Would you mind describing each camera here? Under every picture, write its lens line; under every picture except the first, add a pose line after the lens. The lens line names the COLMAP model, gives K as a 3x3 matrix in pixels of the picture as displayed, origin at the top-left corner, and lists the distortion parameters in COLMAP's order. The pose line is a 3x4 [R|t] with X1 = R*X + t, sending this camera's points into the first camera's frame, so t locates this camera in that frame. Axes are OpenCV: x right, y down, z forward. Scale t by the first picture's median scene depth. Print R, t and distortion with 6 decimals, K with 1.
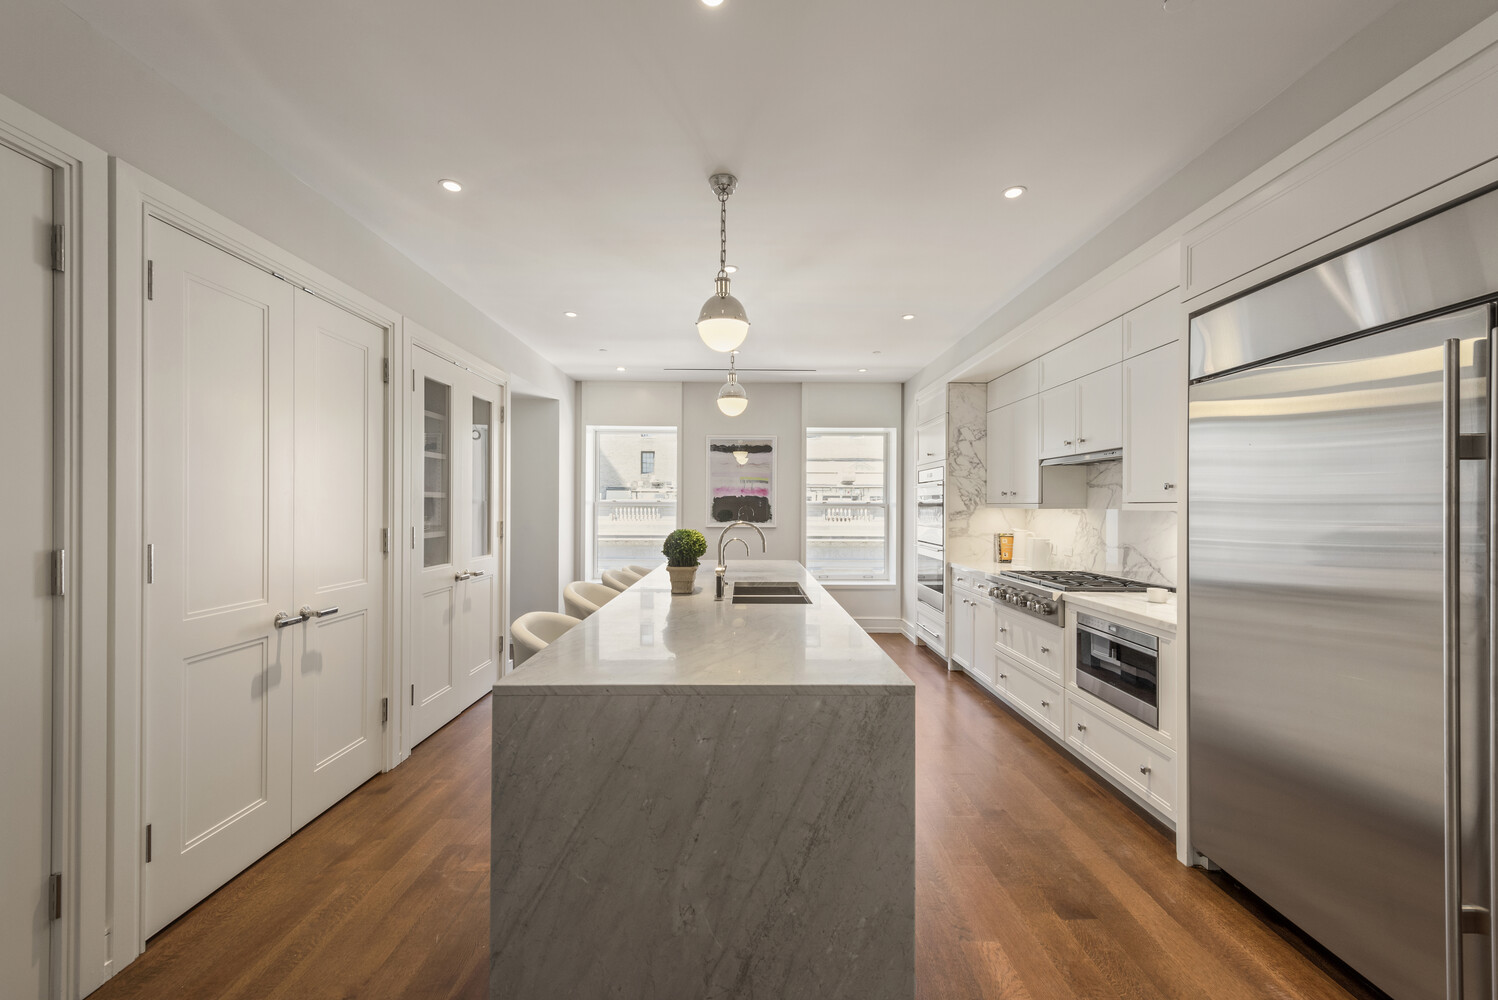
lens RADIAL K [[593.1, 0, 749.3], [0, 593.1, 504.8], [0, 0, 1]] dist [0.009702, -0.000204]
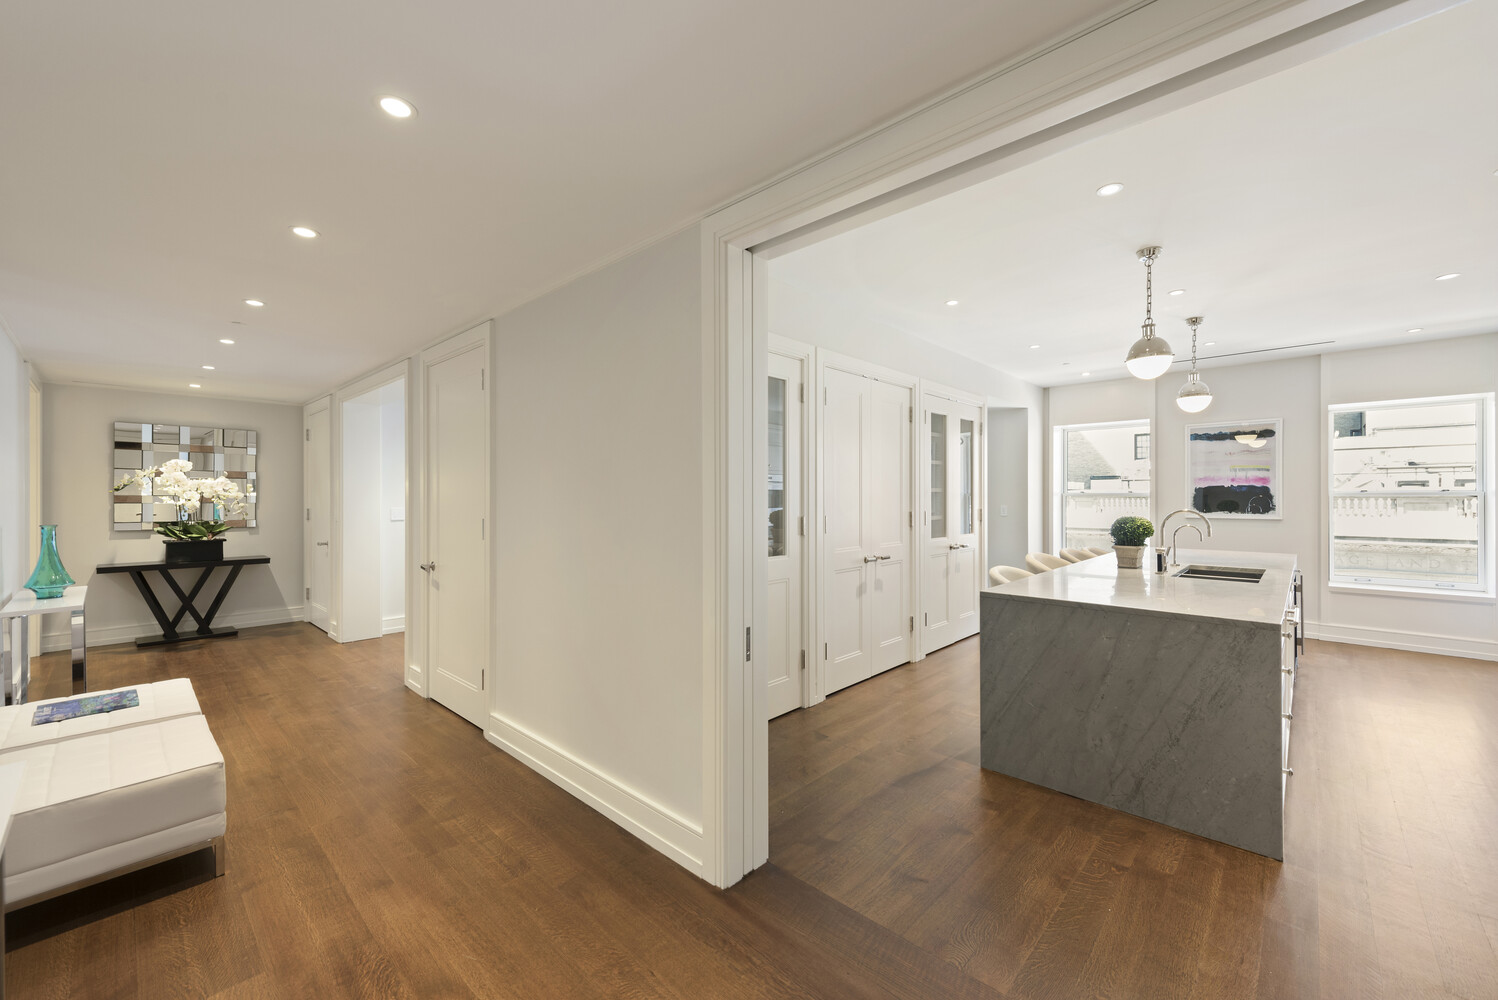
lens RADIAL K [[593.1, 0, 750.2], [0, 593.1, 497.9], [0, 0, 1]] dist [0.009702, -0.000204]
pose [[0.723790, -0.004299, -0.690007, 0.192445], [0.006523, 0.999979, 0.000613, -0.001570], [0.689990, -0.004945, 0.723802, -0.486160]]
